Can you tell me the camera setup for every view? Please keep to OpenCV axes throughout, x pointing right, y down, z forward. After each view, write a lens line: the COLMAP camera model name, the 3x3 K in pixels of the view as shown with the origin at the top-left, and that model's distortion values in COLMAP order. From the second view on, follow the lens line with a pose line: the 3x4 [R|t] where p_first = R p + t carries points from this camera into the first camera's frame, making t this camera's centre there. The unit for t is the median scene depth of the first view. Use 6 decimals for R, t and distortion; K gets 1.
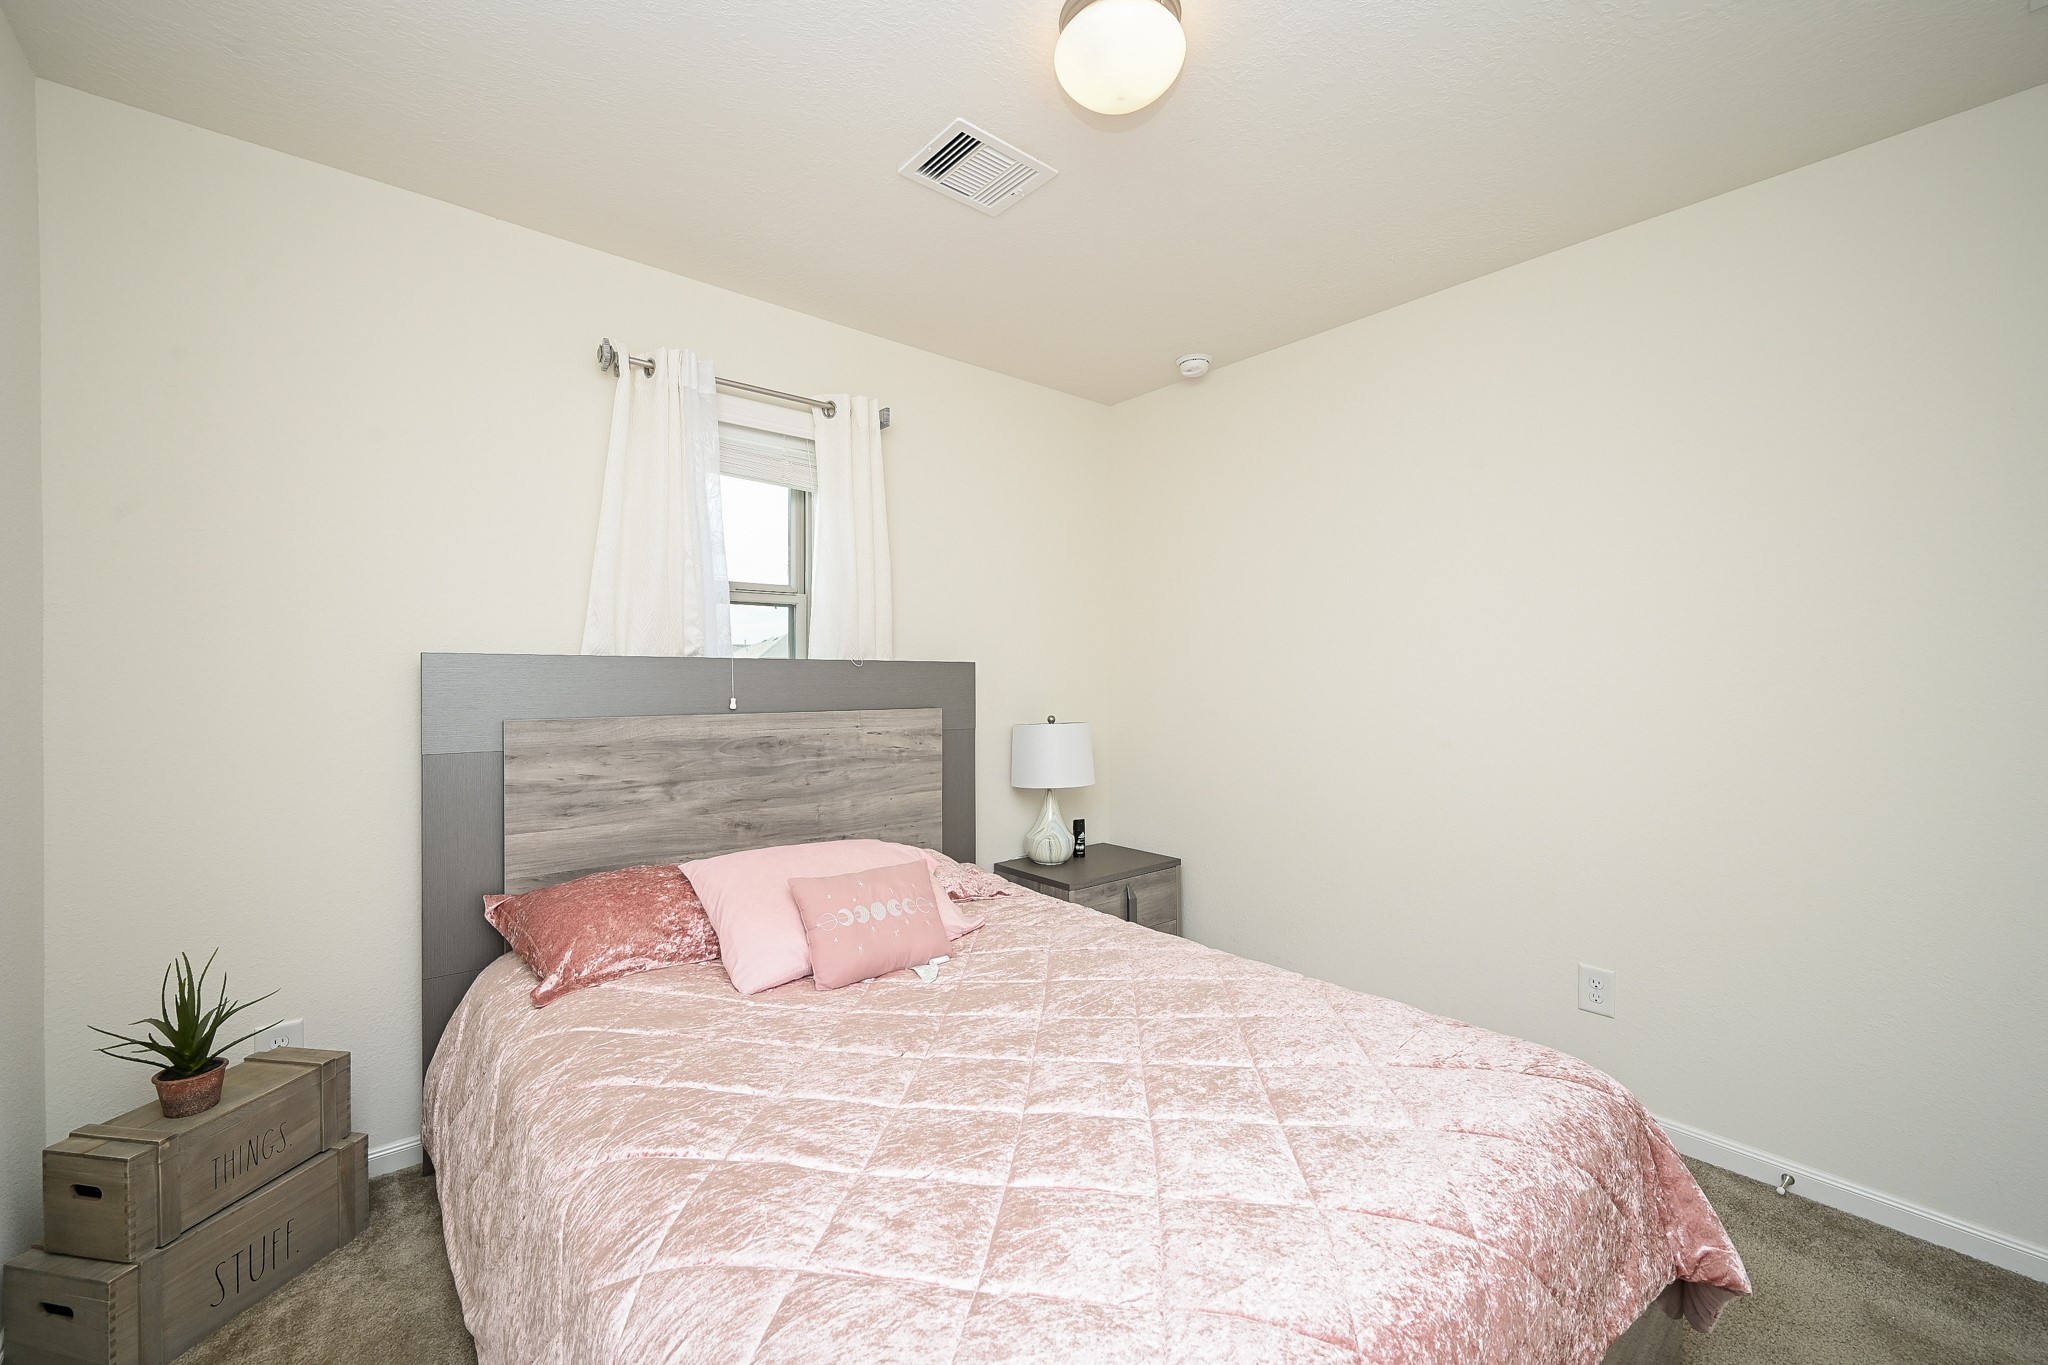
lens RADIAL K [[817.6, 0, 1015.7], [0, 817.6, 676.6], [0, 0, 1]] dist [-0.005522, -0.000248]
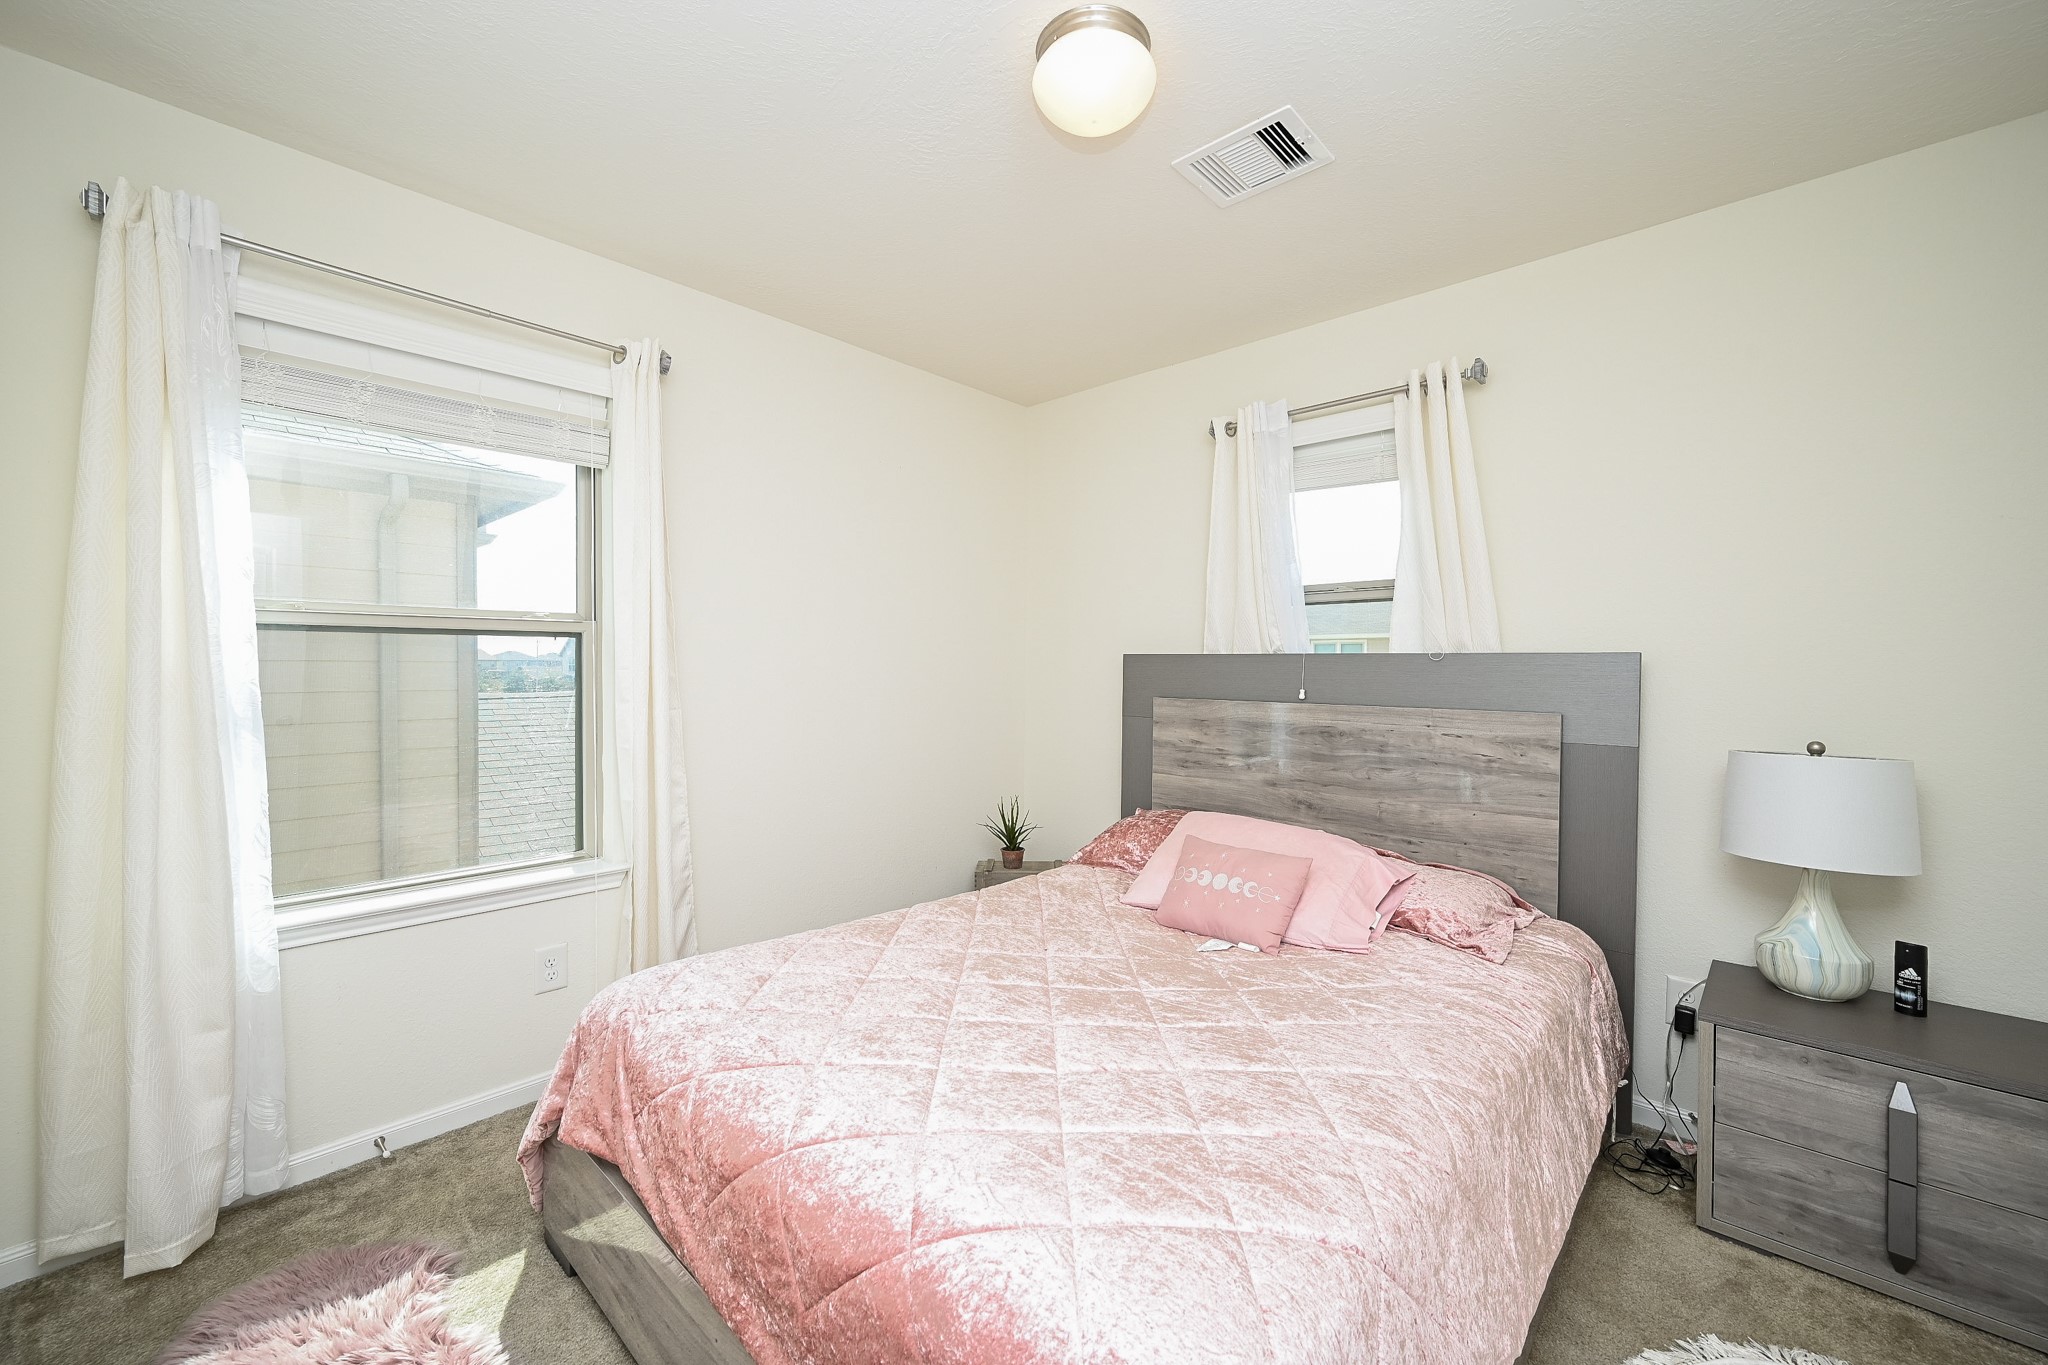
lens RADIAL K [[817.6, 0, 1015.7], [0, 817.6, 676.6], [0, 0, 1]] dist [-0.005522, -0.000248]
pose [[0.121081, 0.008308, -0.992608, 0.676658], [-0.014220, 0.999877, 0.006634, 0.006498], [0.992541, 0.013312, 0.121184, 0.442044]]
